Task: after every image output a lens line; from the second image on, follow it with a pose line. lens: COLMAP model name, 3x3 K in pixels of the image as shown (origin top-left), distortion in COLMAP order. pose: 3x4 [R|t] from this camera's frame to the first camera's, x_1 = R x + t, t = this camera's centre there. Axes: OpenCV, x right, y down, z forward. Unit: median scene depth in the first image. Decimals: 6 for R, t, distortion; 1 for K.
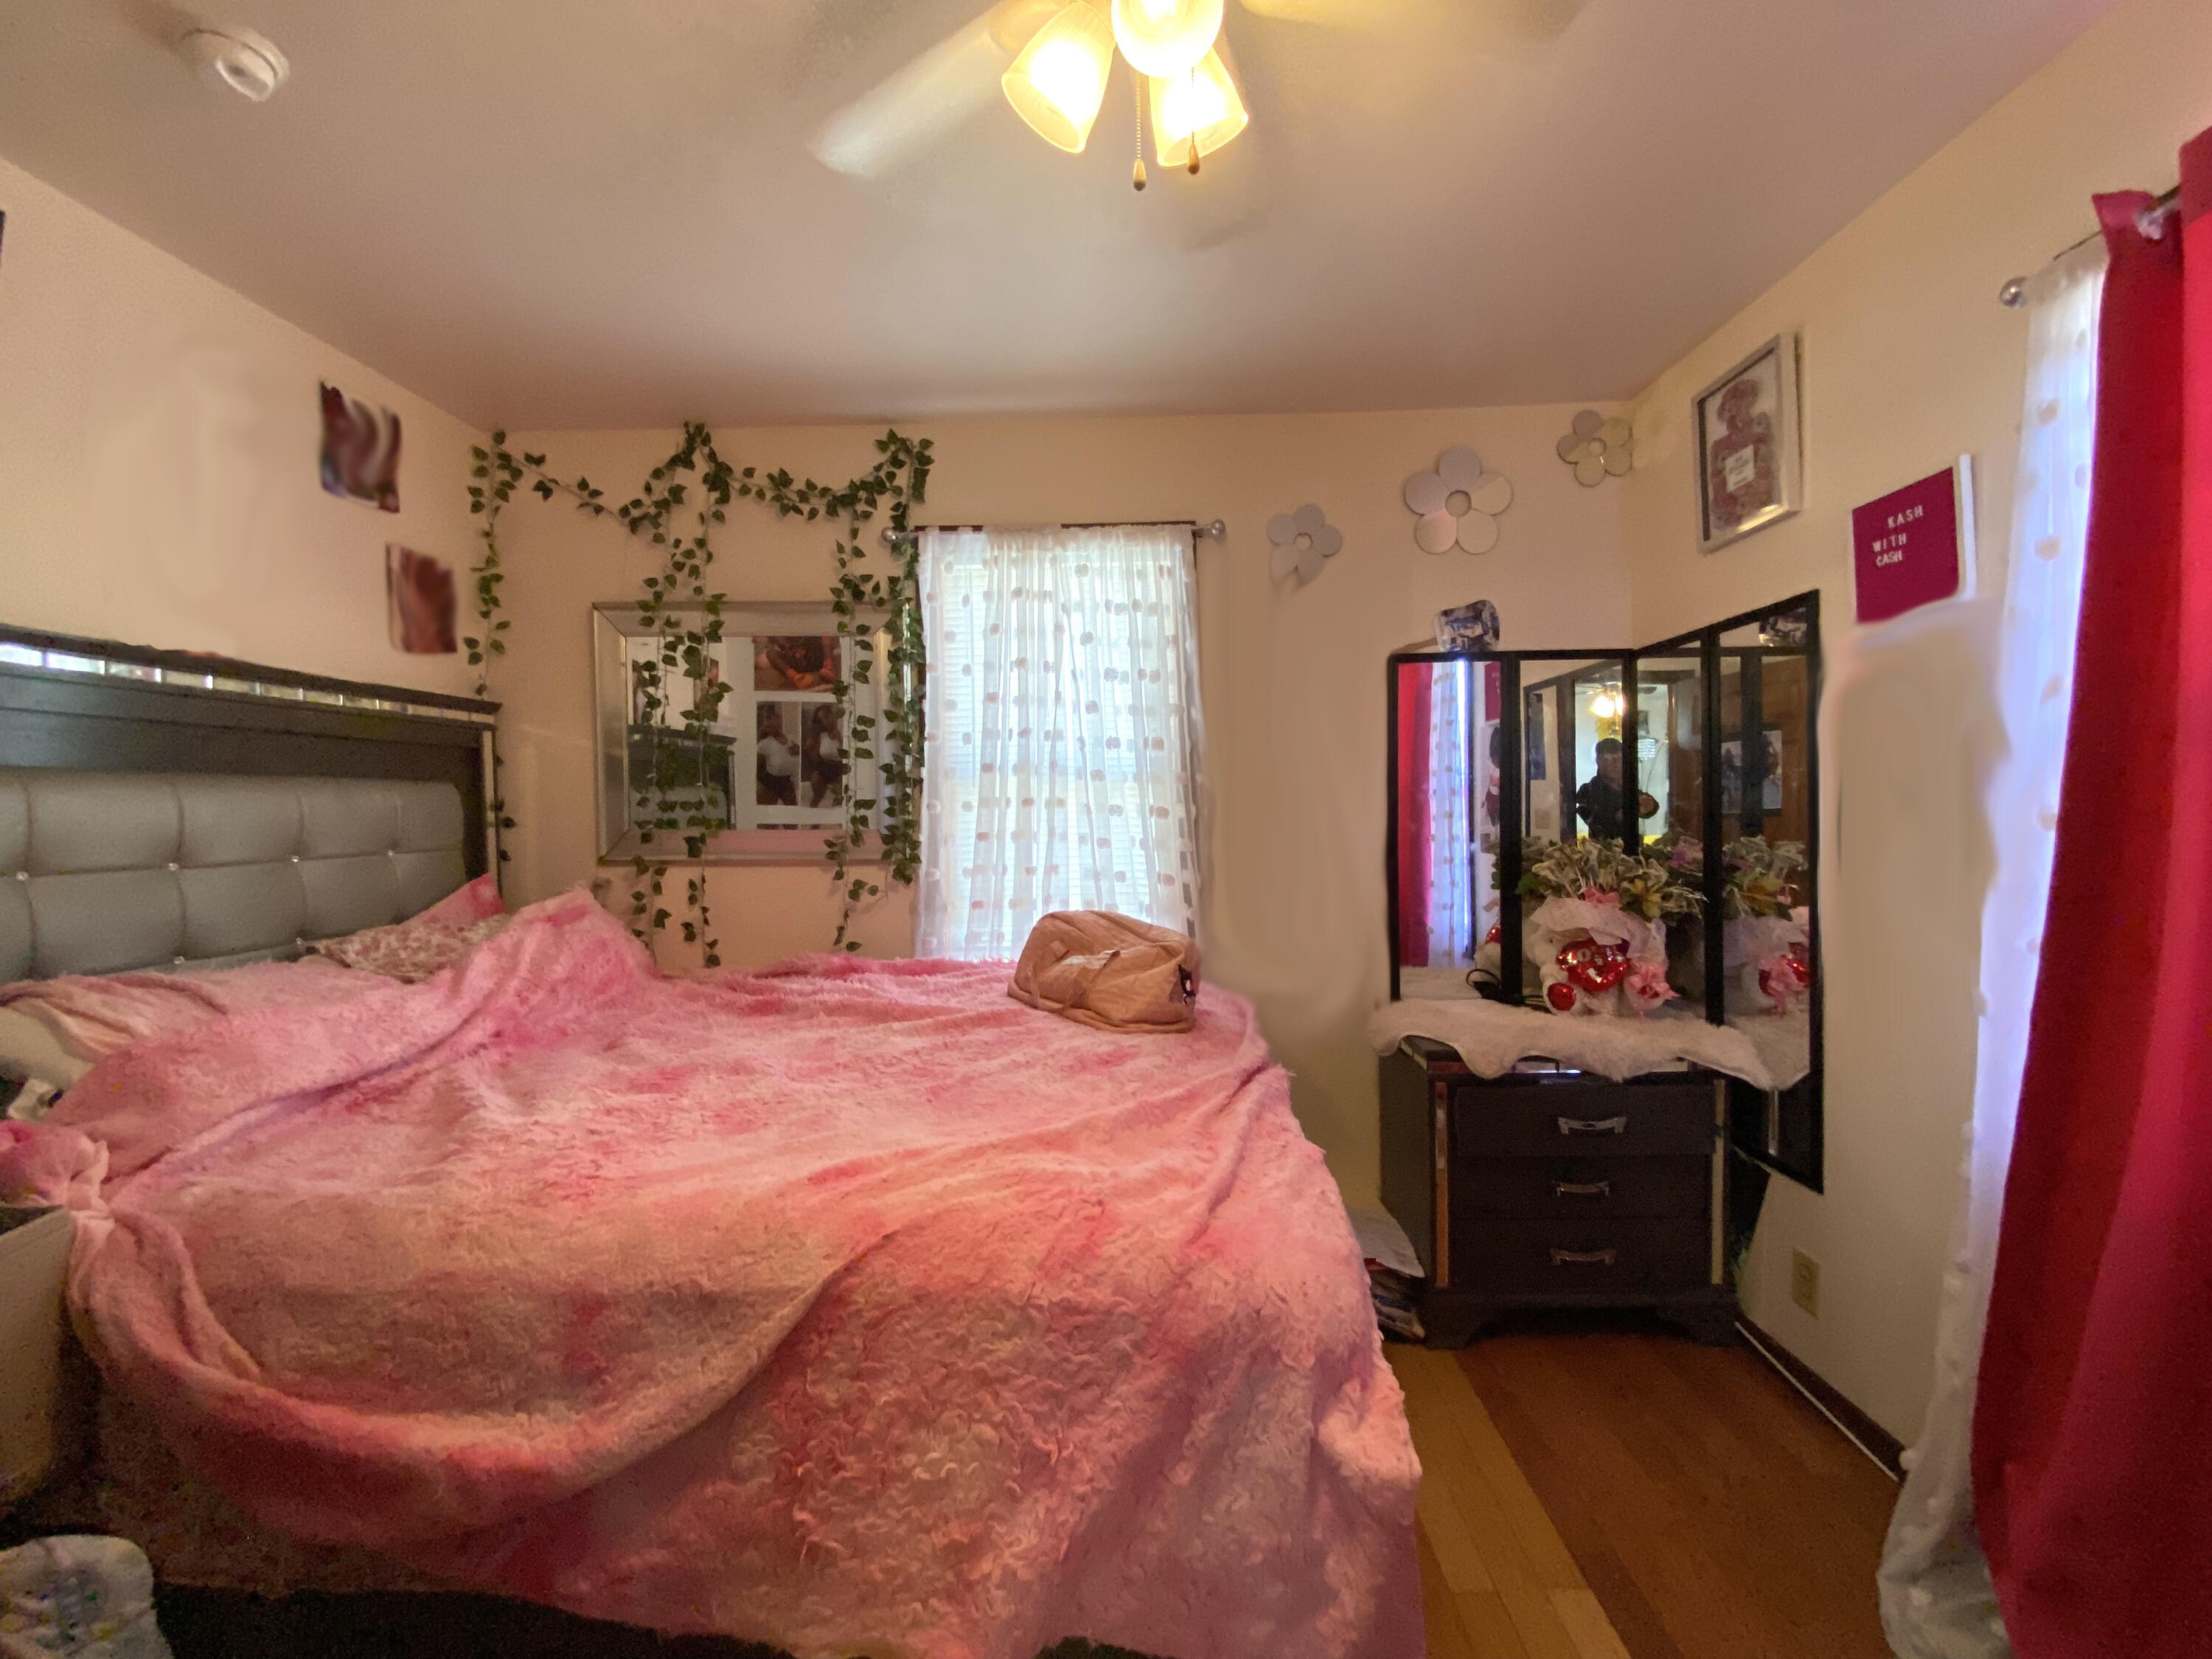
lens RADIAL K [[929.3, 0, 1106.0], [0, 929.3, 829.5], [0, 0, 1]] dist [0.040391, -0.032428]
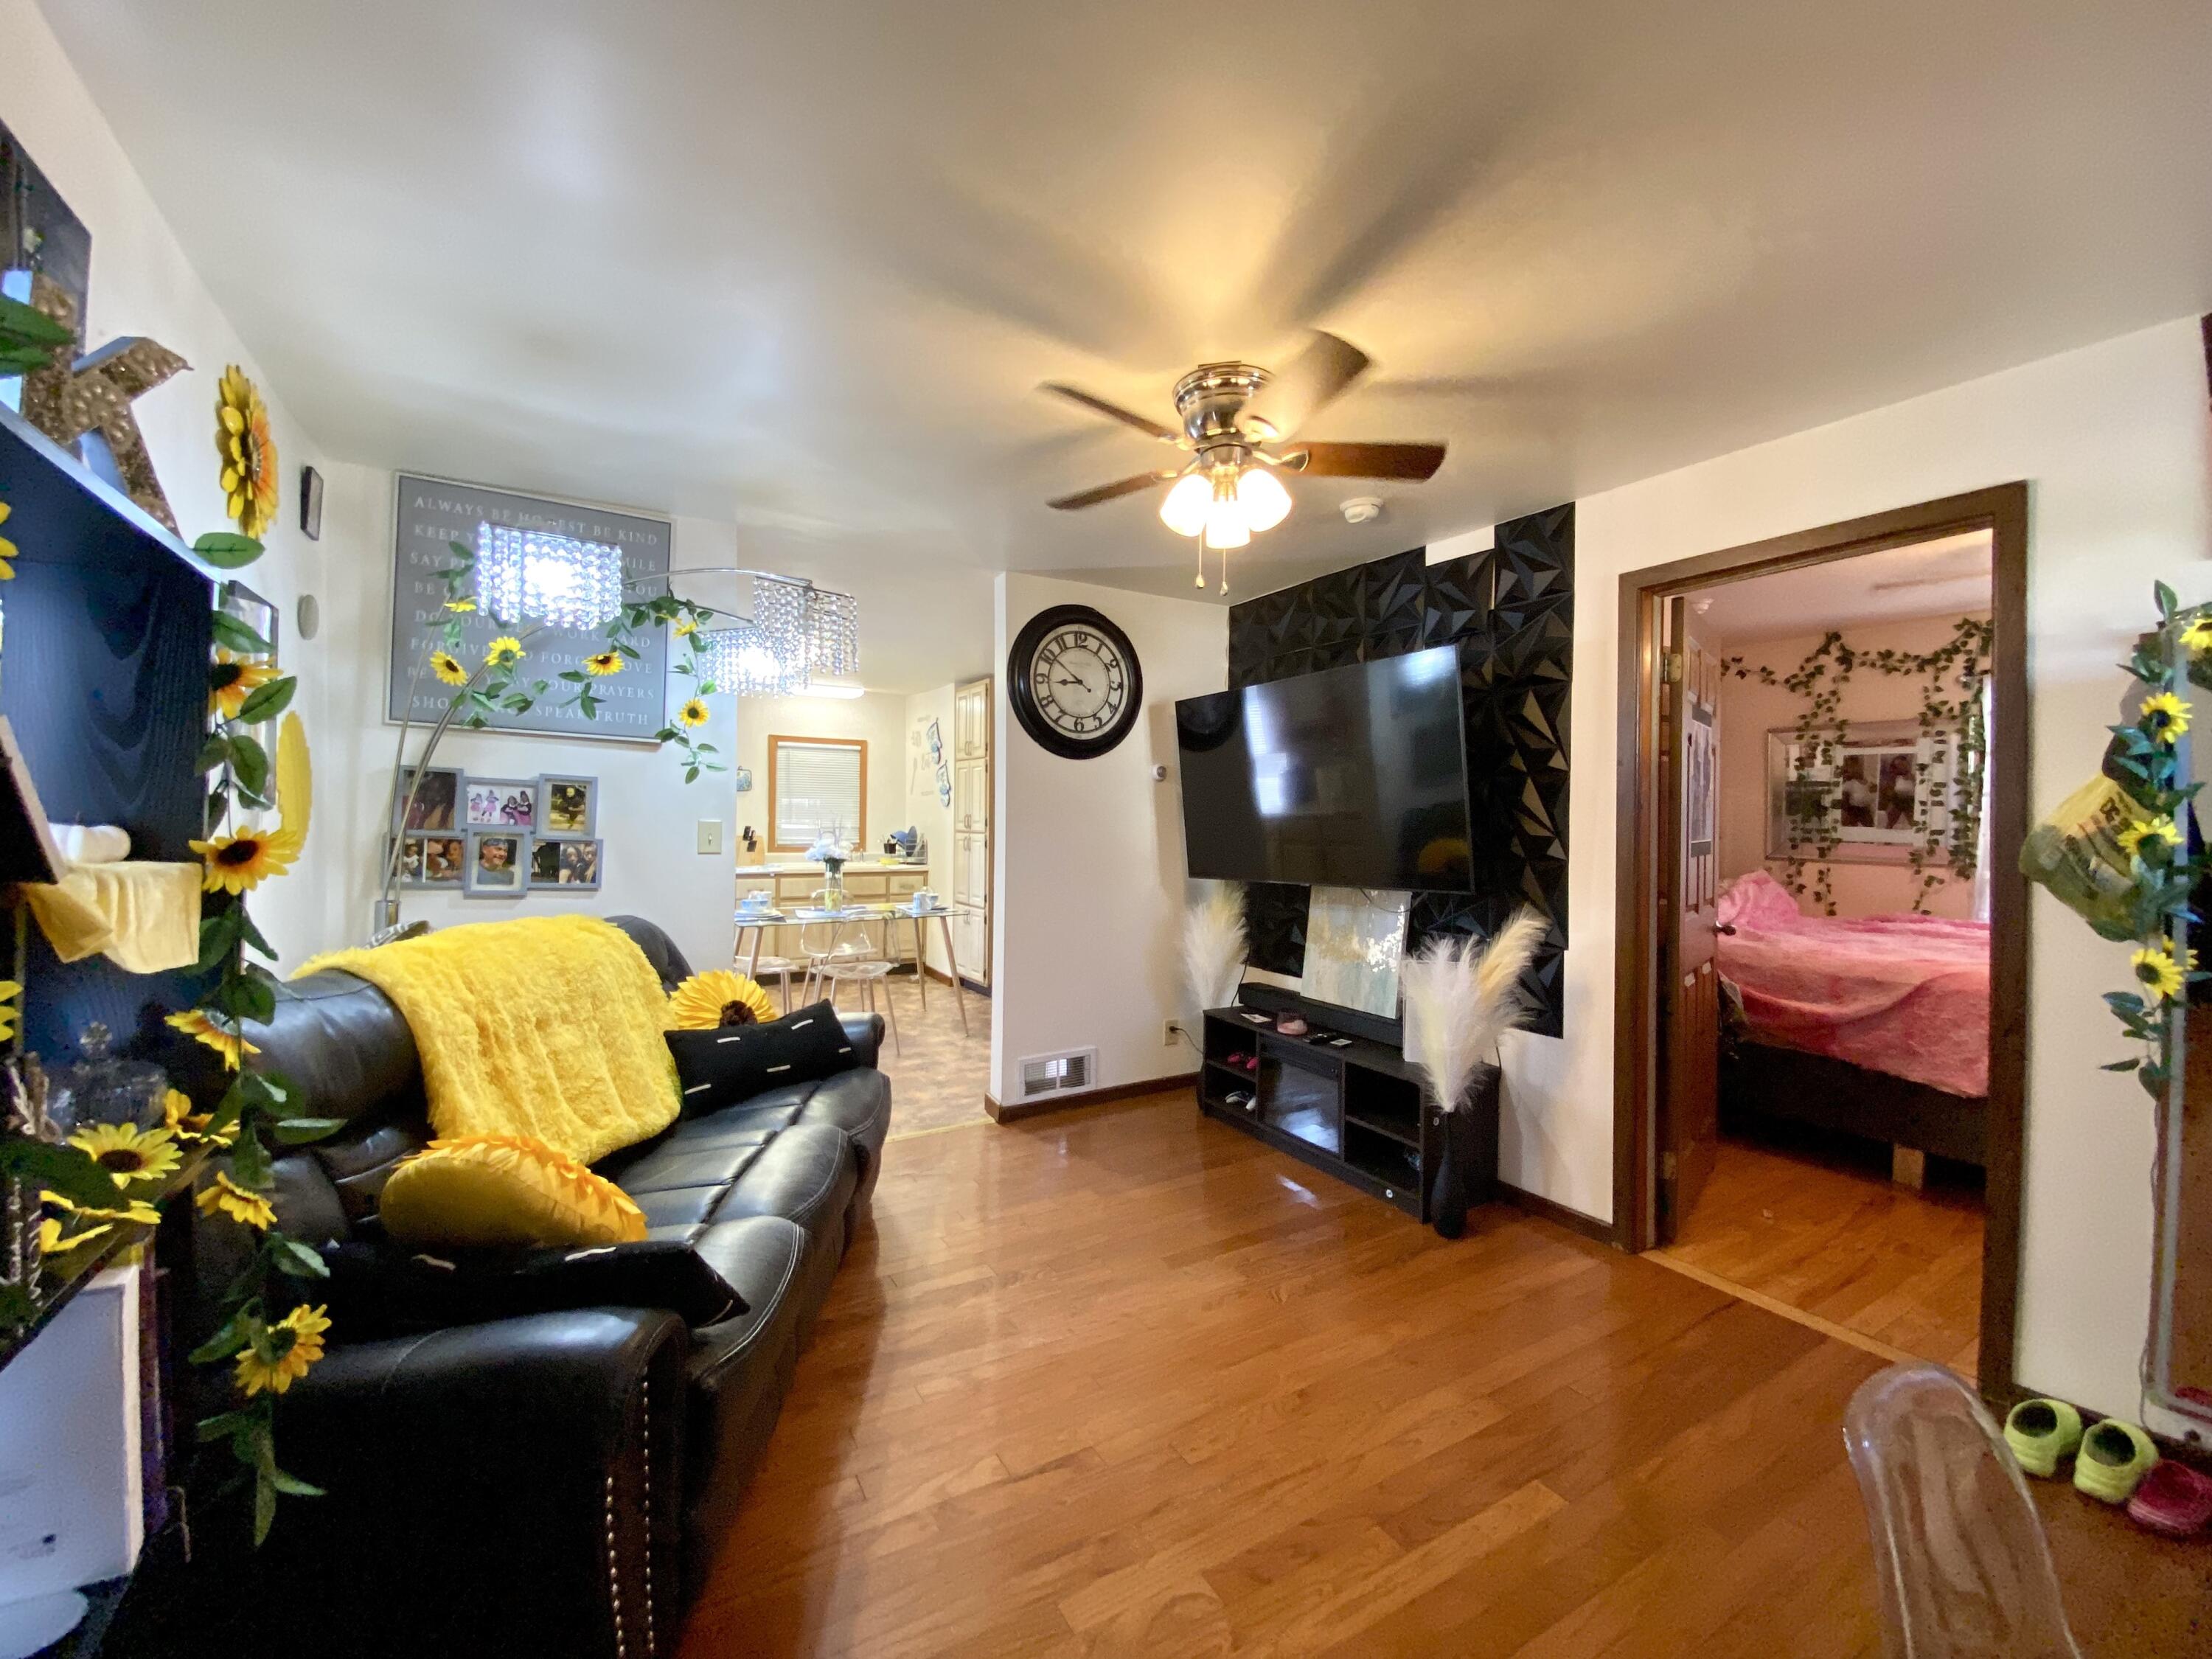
lens RADIAL K [[929.3, 0, 1106.0], [0, 929.3, 829.5], [0, 0, 1]] dist [0.040391, -0.032428]
pose [[0.565195, 0.026245, -0.824540, 0.316604], [-0.029549, 0.999496, 0.011560, -0.007253], [0.824428, 0.017831, 0.565686, -1.295275]]
